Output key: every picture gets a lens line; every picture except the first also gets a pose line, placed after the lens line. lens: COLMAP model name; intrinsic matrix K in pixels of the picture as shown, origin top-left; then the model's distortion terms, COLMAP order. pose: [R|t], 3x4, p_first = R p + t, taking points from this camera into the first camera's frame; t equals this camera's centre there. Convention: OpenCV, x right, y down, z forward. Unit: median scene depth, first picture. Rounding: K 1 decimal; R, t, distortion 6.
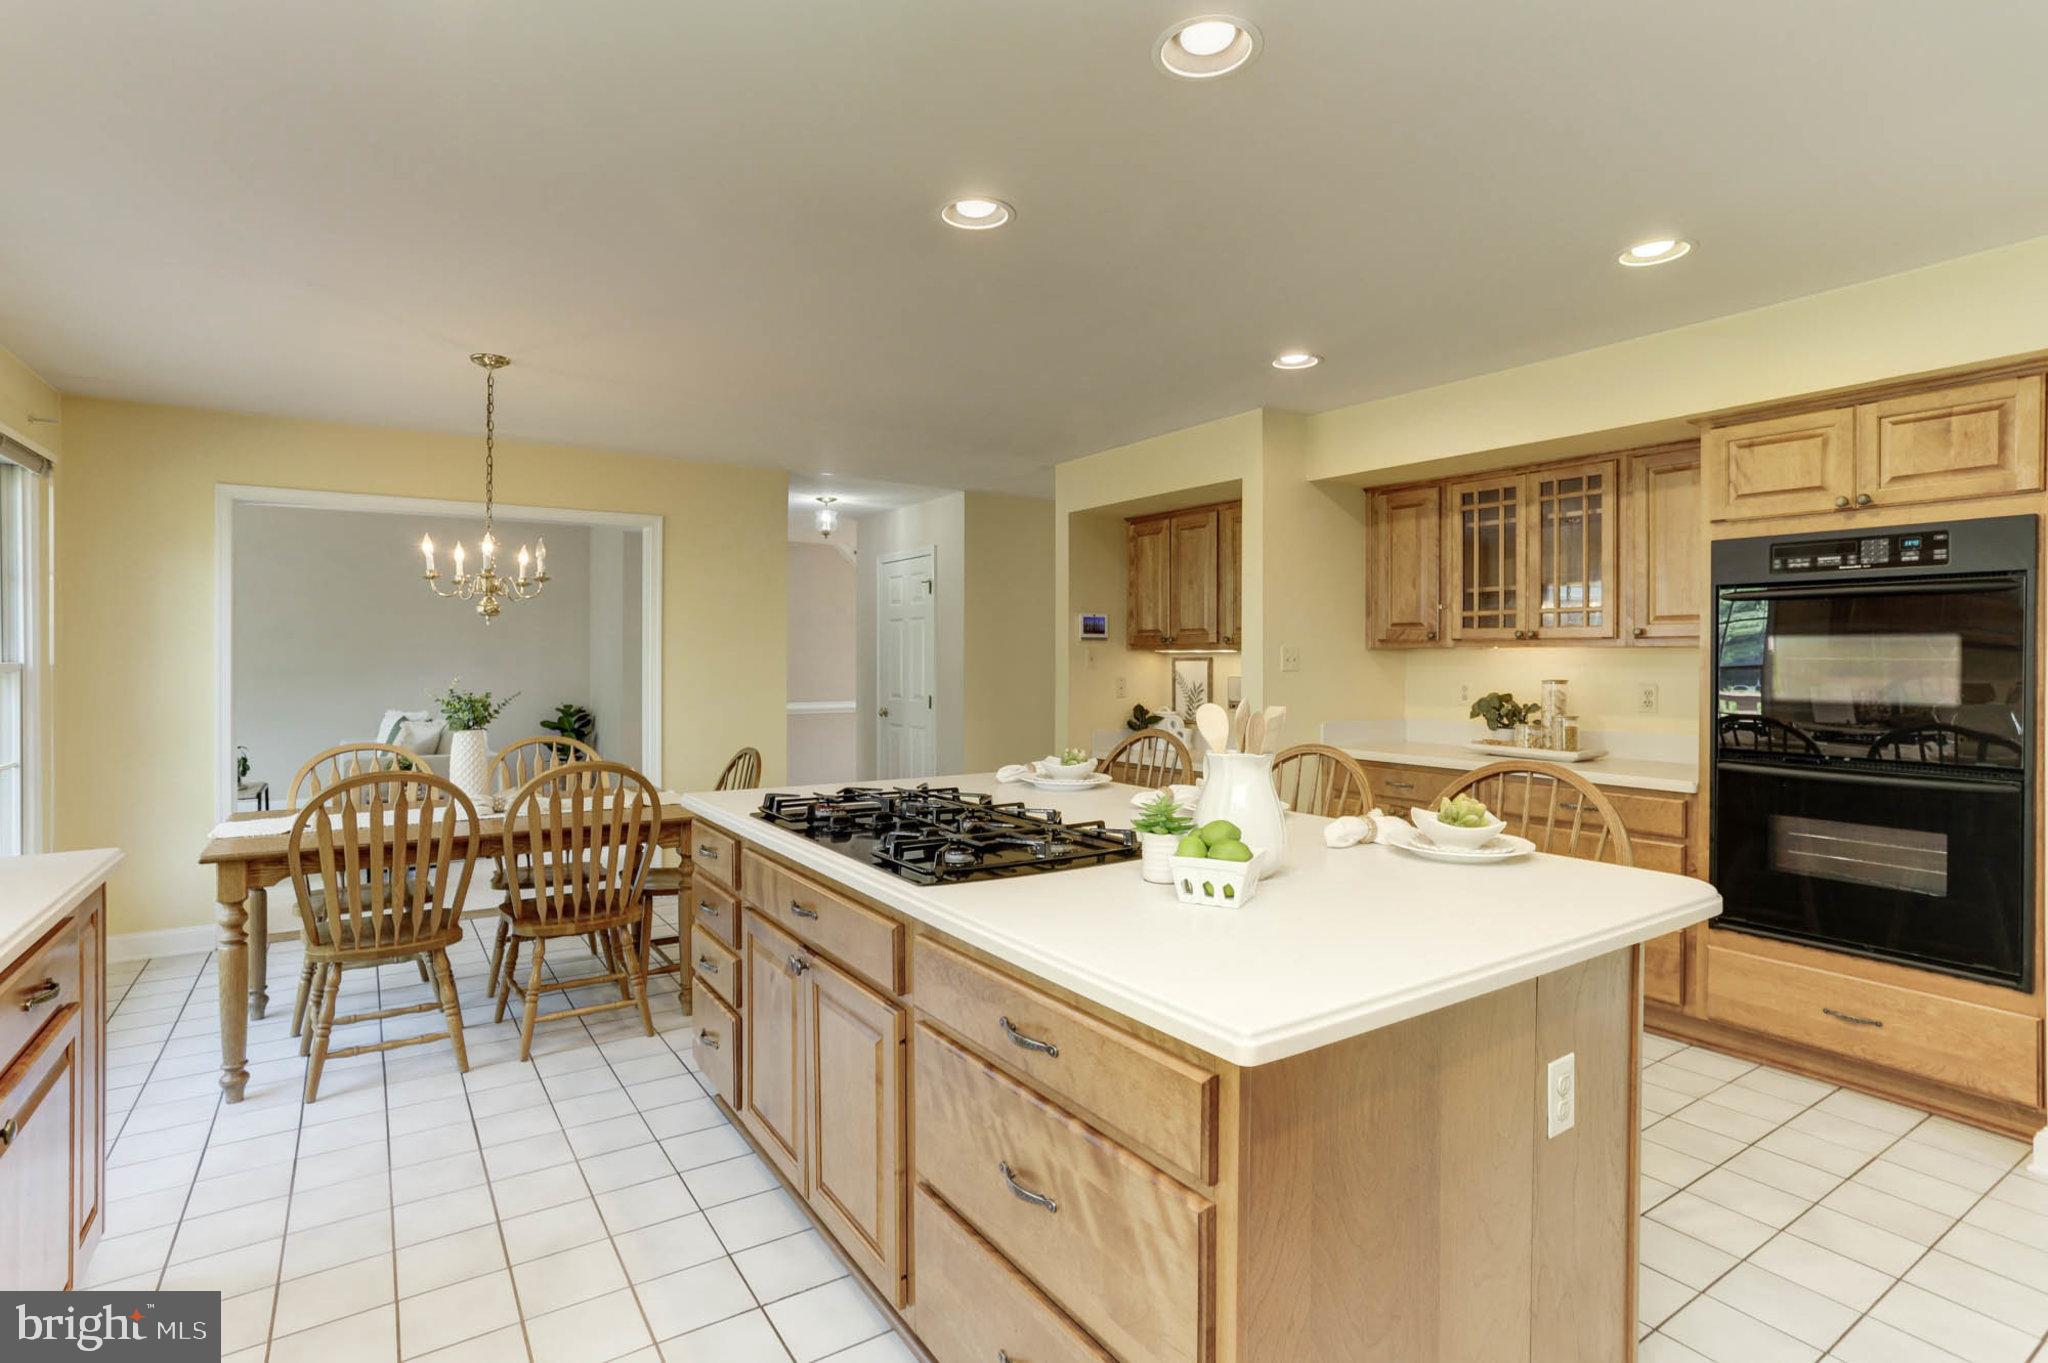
lens RADIAL K [[1002.8, 0, 1012.4], [0, 1002.8, 654.5], [0, 0, 1]] dist [-0.021258, 0.000153]
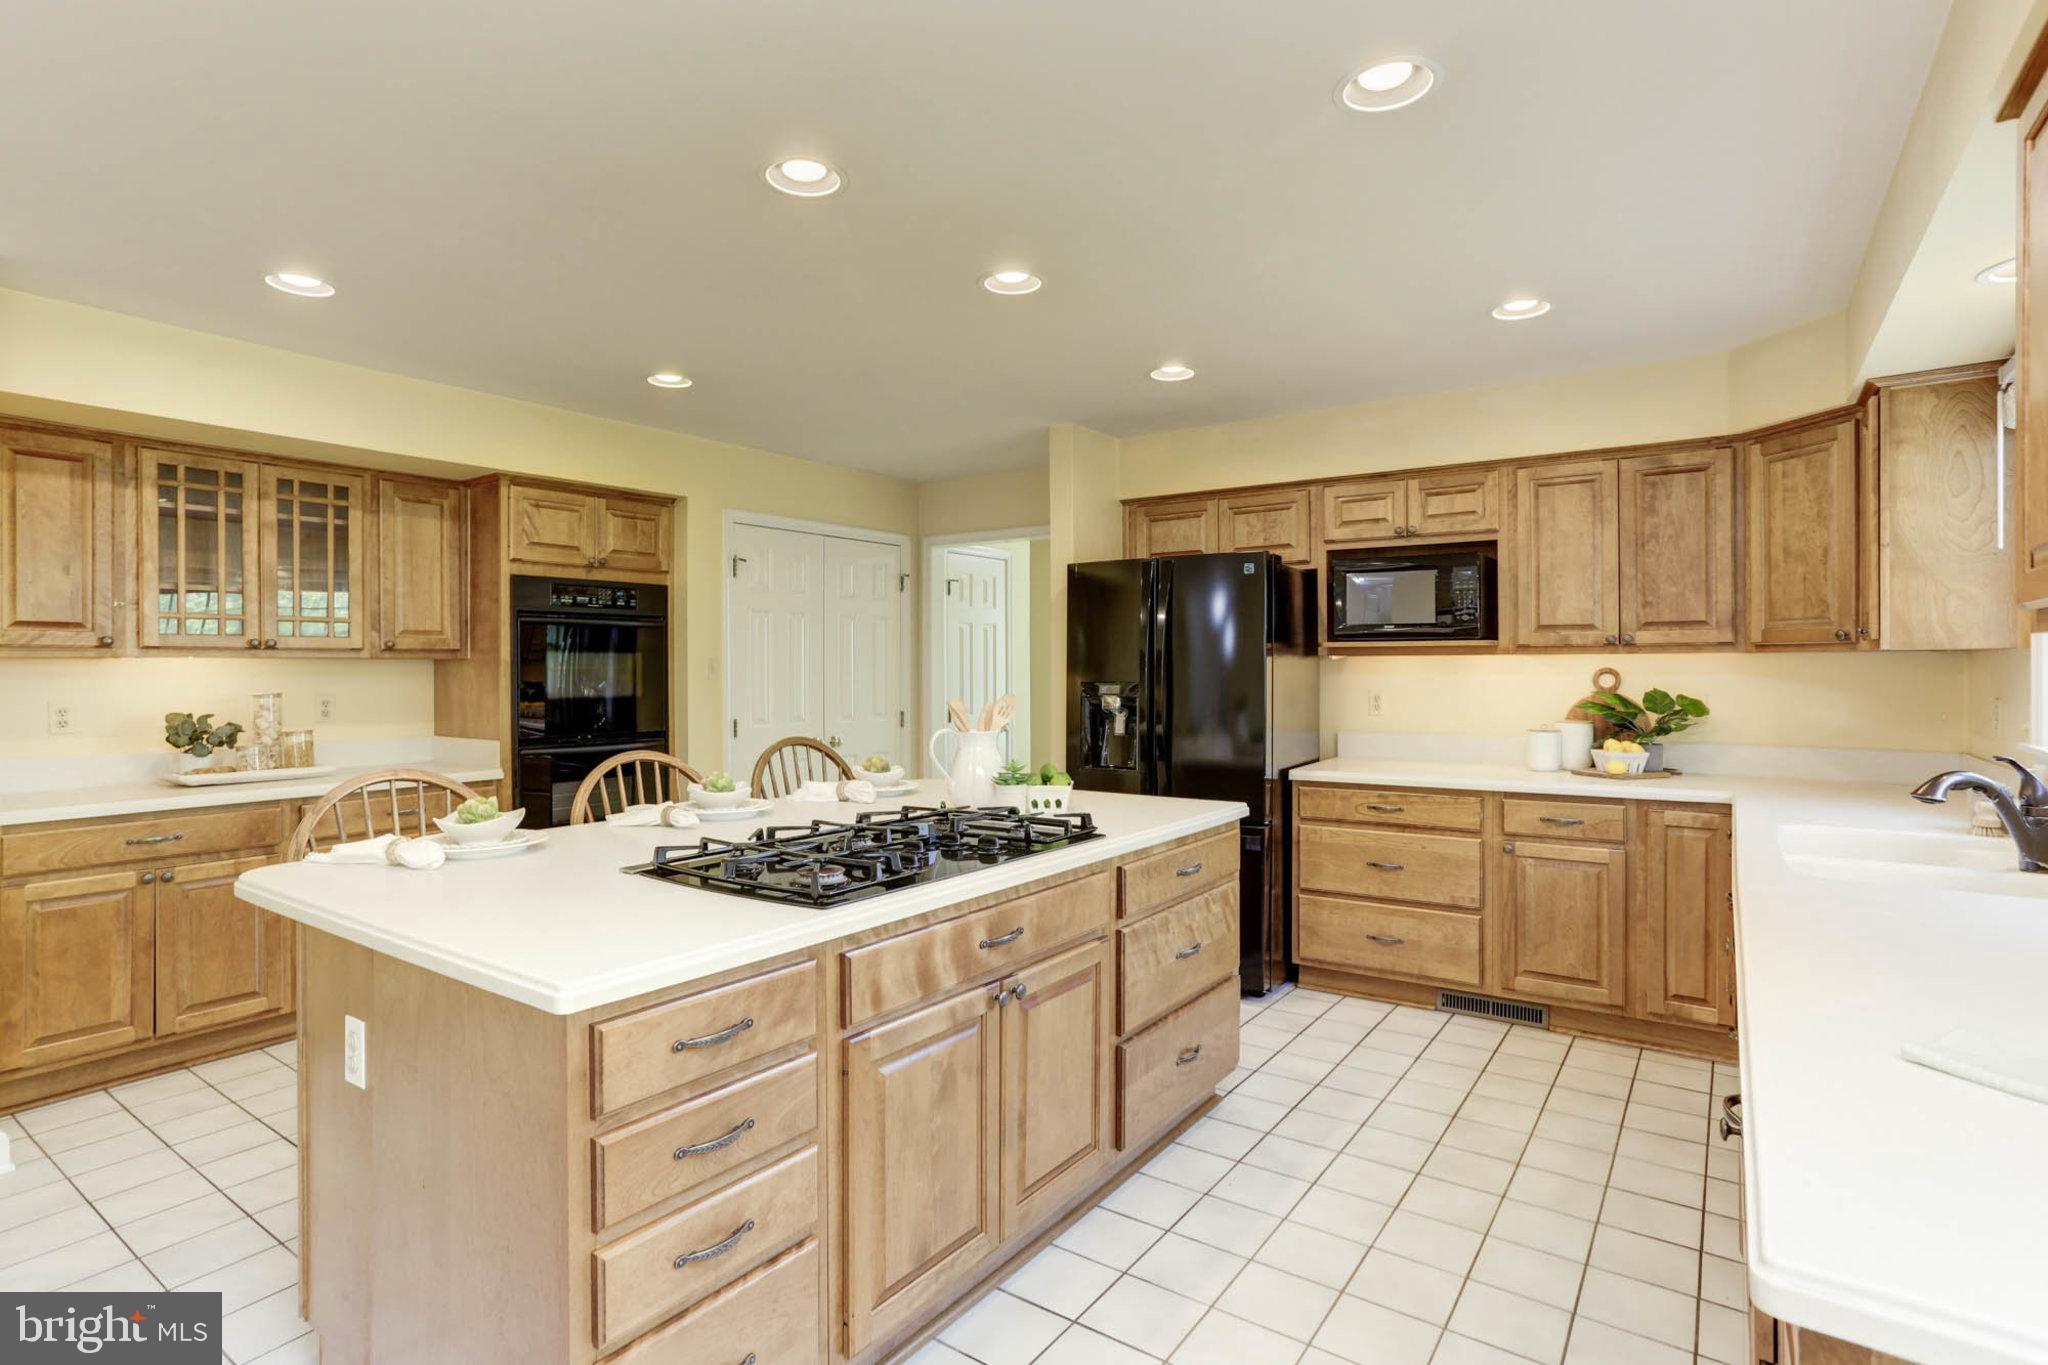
lens RADIAL K [[1002.8, 0, 1012.4], [0, 1002.8, 655.5], [0, 0, 1]] dist [-0.021258, 0.000153]
pose [[-0.362081, 0.005307, 0.932132, -0.585435], [0.000536, 0.999985, -0.005485, -0.004472], [-0.932147, -0.001486, -0.362078, 0.732206]]
